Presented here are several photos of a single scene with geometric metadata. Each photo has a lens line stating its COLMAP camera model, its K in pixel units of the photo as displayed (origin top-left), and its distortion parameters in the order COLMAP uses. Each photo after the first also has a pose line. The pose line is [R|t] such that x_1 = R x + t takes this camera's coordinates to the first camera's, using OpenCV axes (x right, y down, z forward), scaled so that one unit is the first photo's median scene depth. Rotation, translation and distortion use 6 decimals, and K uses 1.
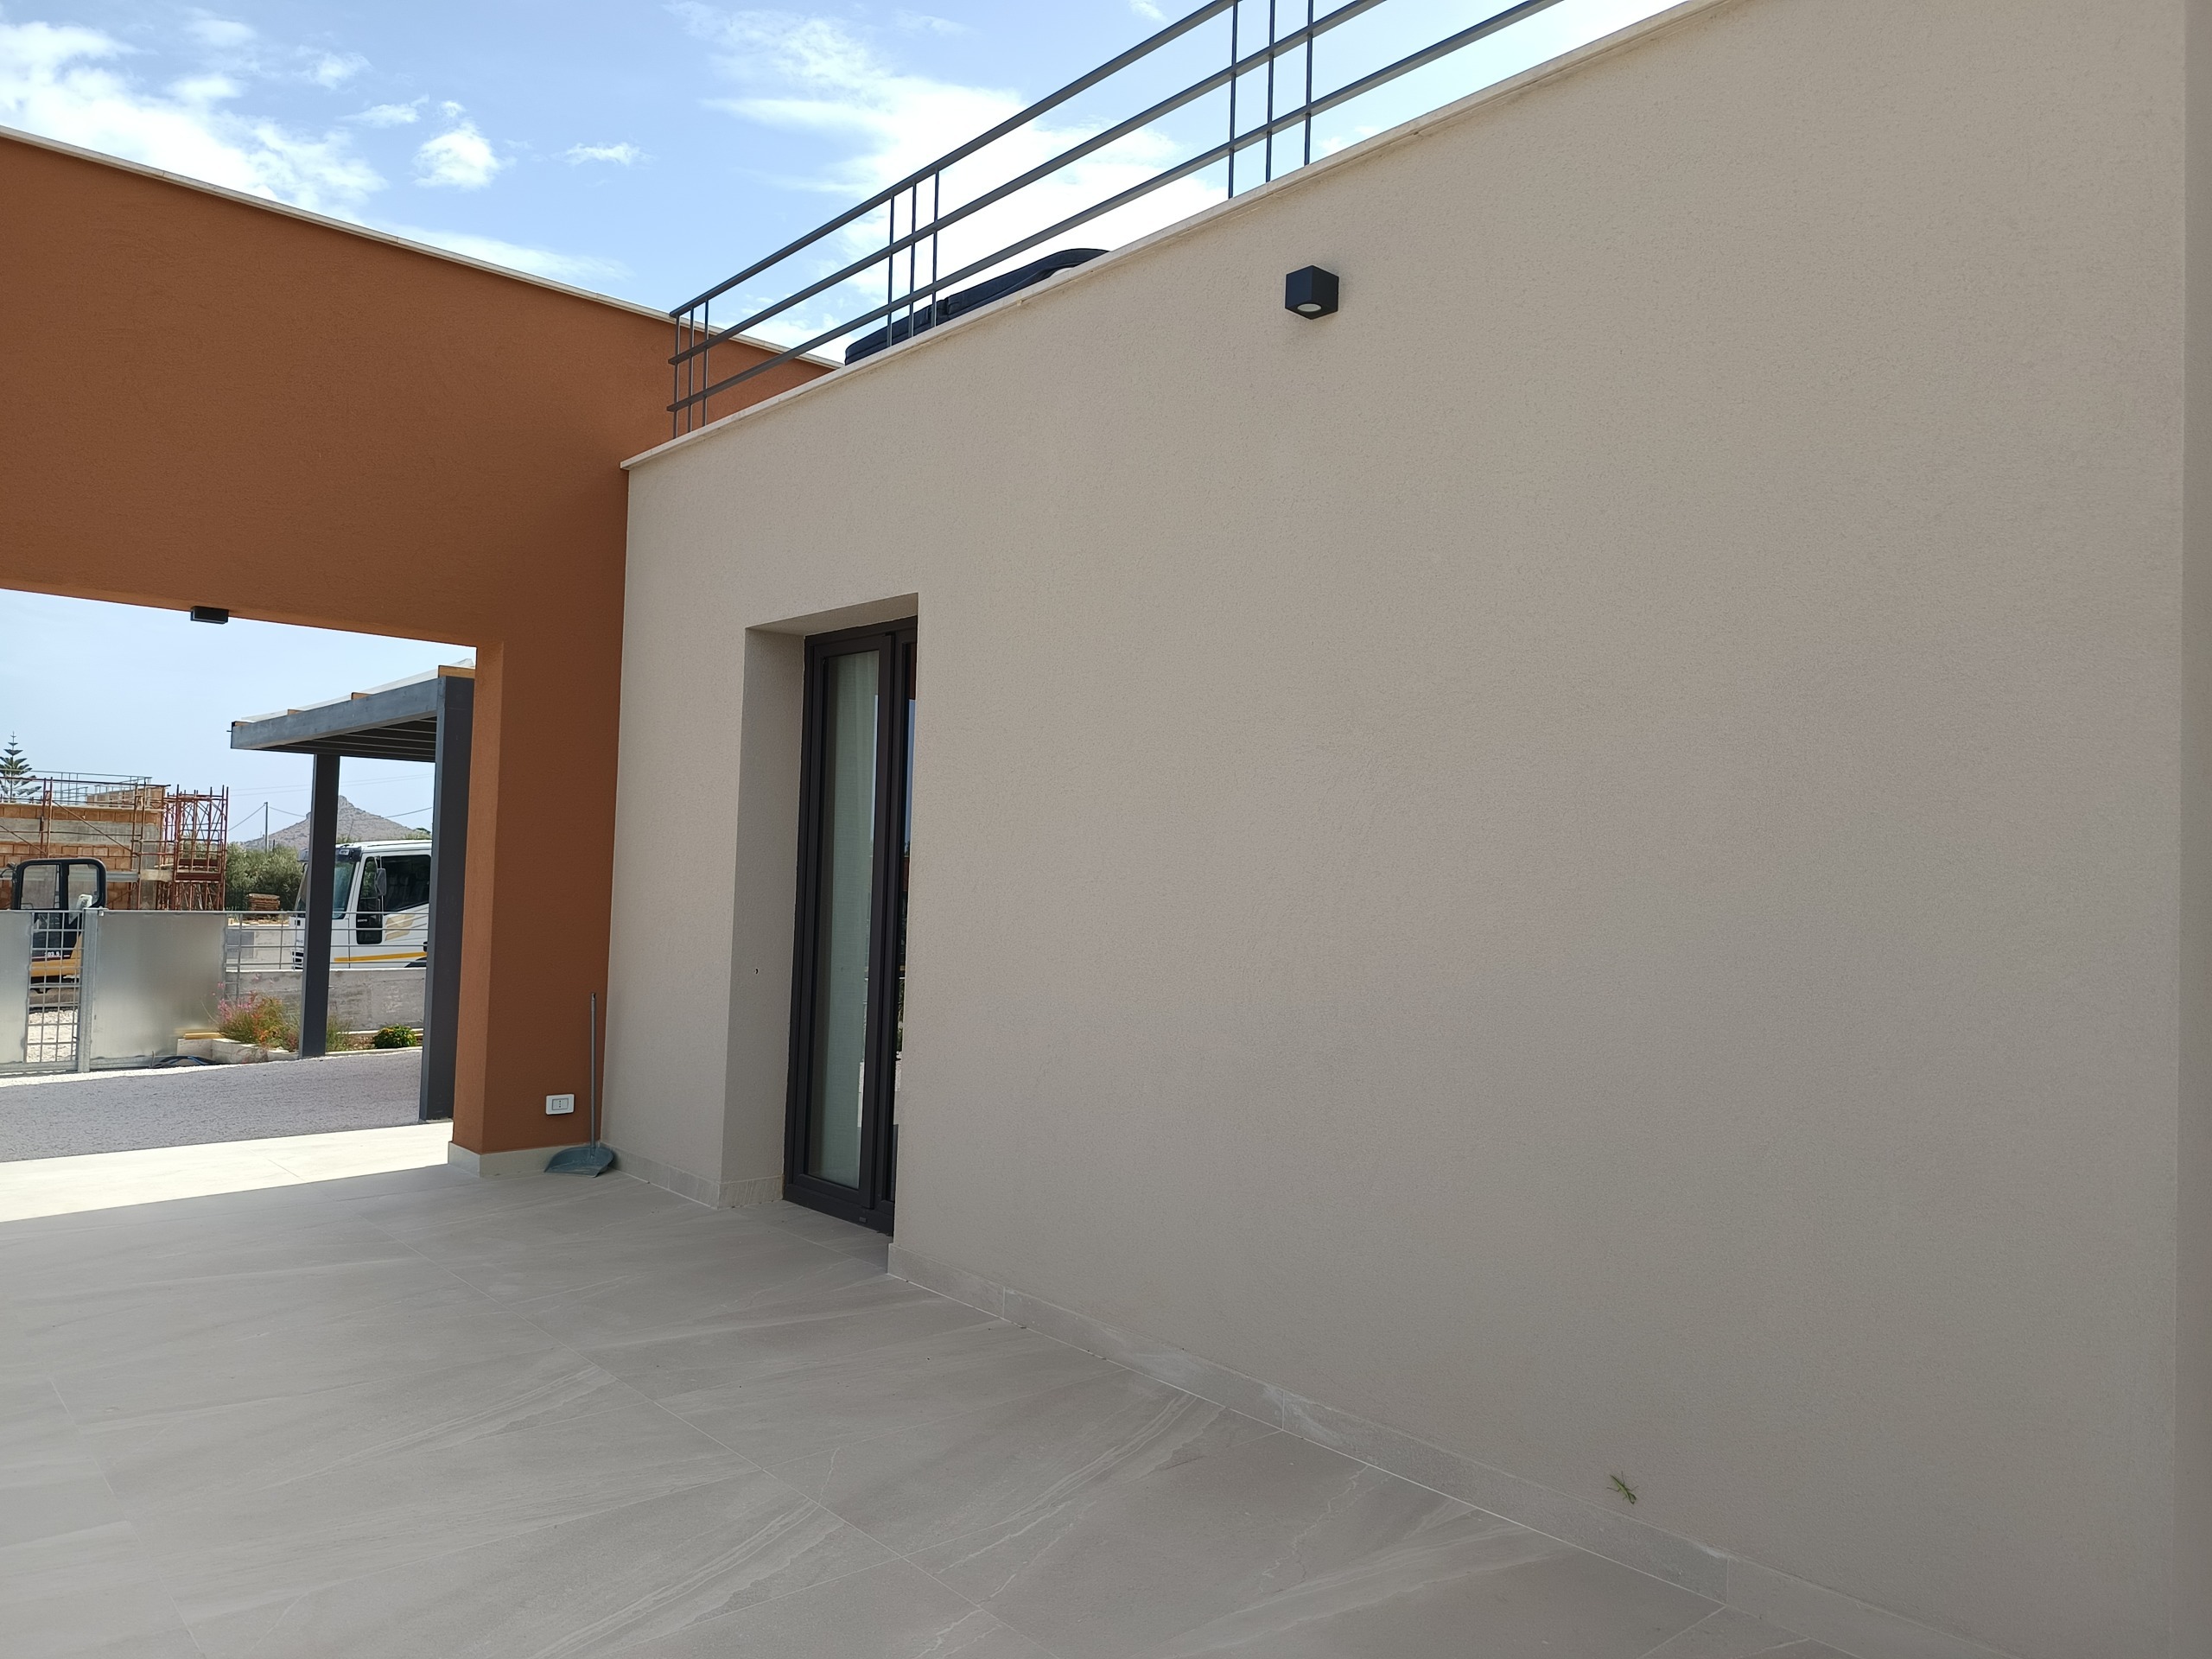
lens RADIAL K [[1543.0, 0, 1106.0], [0, 1543.0, 829.5], [0, 0, 1]] dist [0.069545, -0.084874]
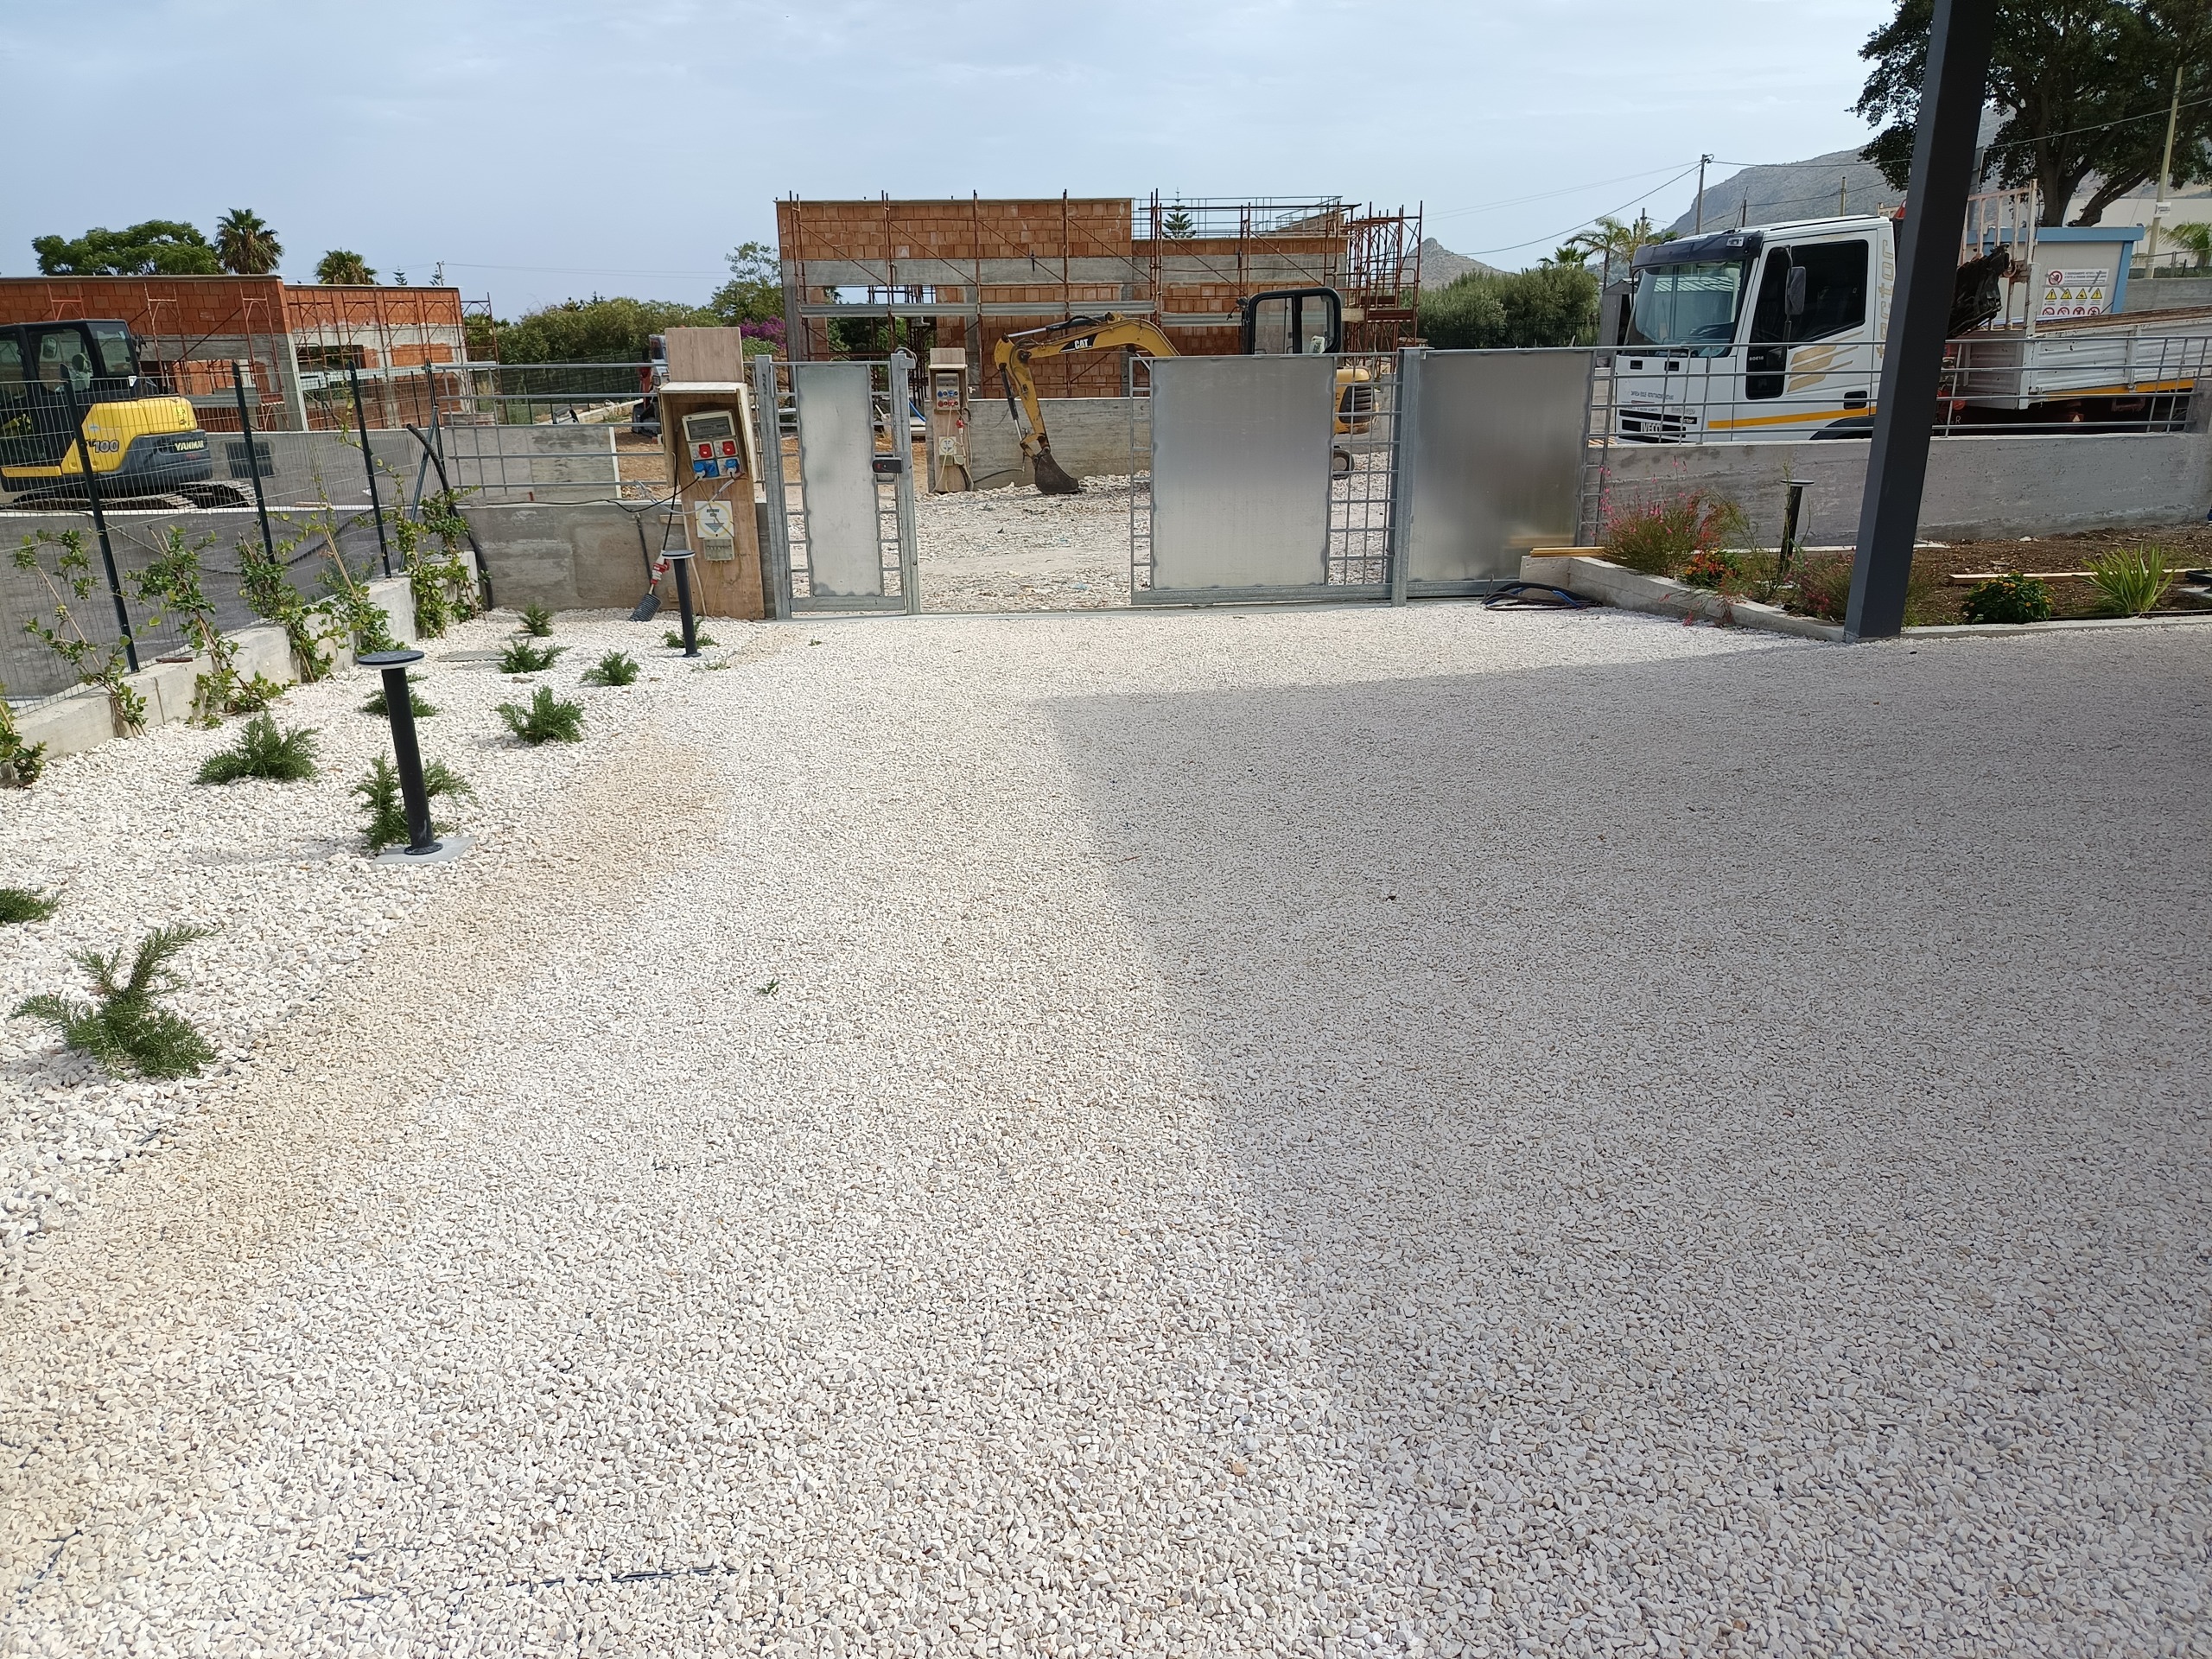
lens RADIAL K [[1543.0, 0, 1106.0], [0, 1543.0, 829.5], [0, 0, 1]] dist [0.069545, -0.084874]
pose [[0.796418, 0.153336, -0.584984, -0.291925], [0.057347, 0.943813, 0.325467, 0.018269], [0.602021, -0.292755, 0.742876, 0.331429]]
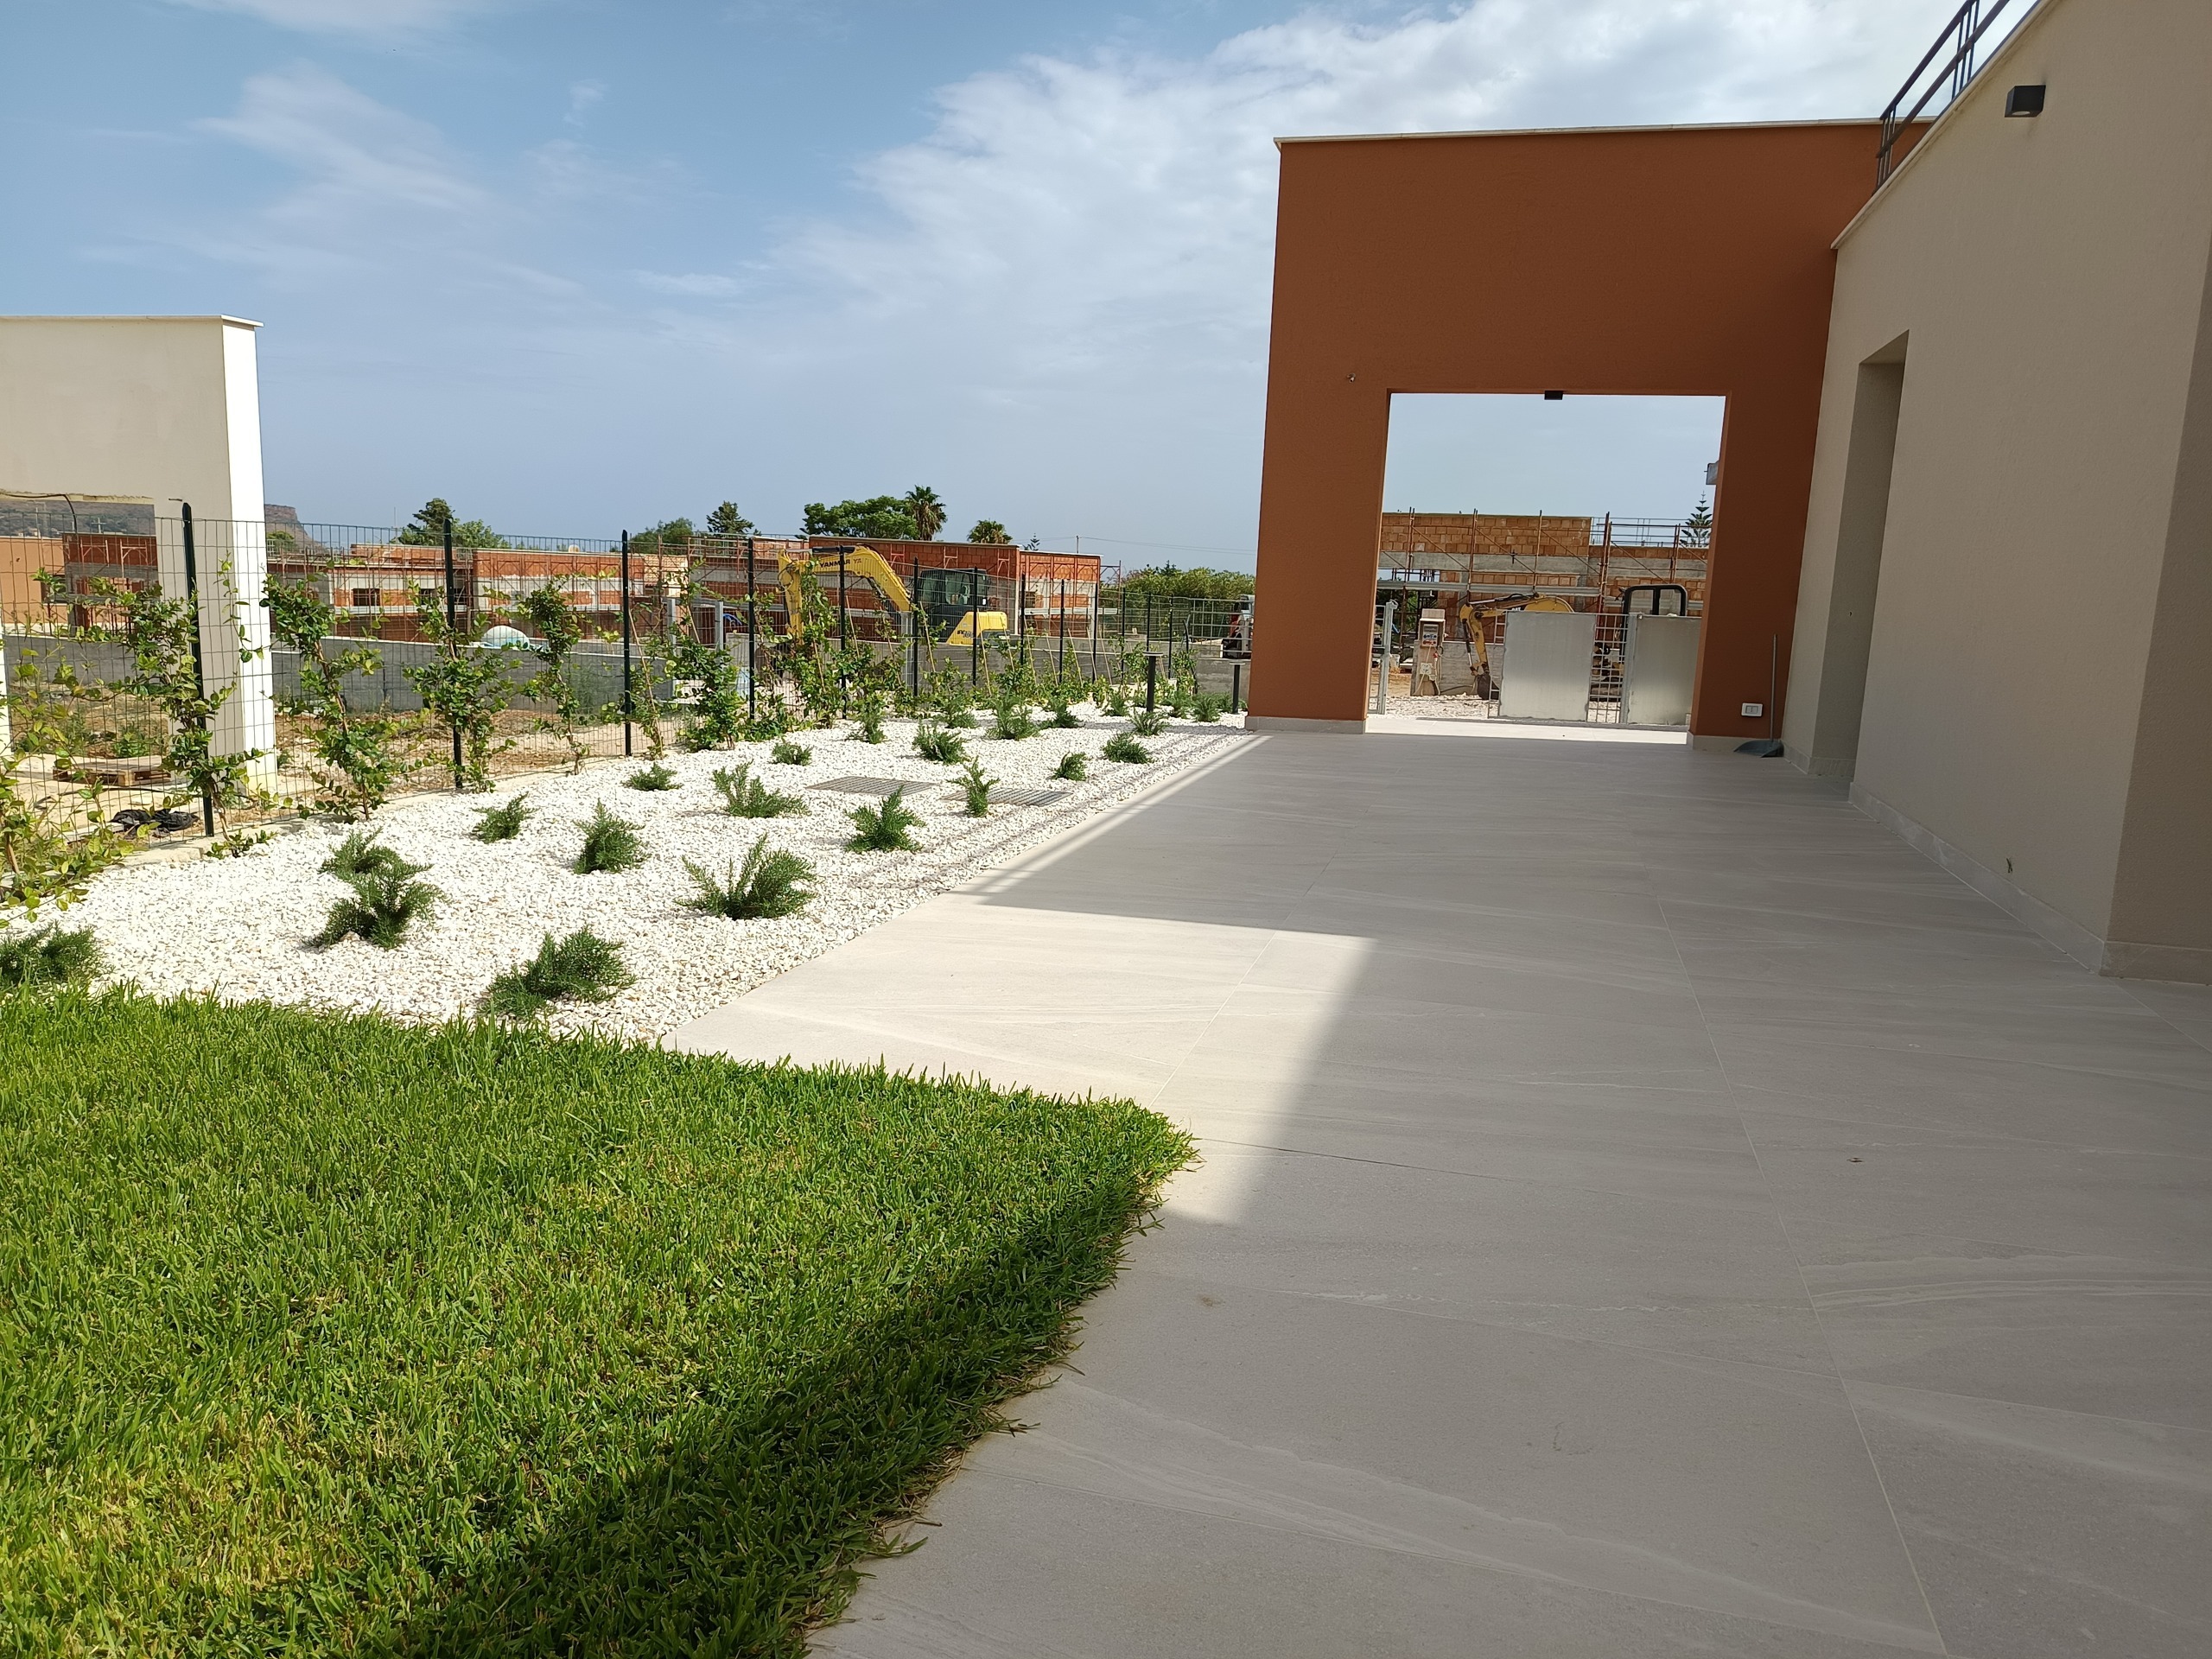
lens RADIAL K [[1543.0, 0, 1106.0], [0, 1543.0, 829.5], [0, 0, 1]] dist [0.069545, -0.084874]
pose [[0.558382, 0.127539, -0.819721, 0.186463], [0.003674, 0.987722, 0.156180, 0.019400], [0.829575, -0.090220, 0.551058, -0.116231]]
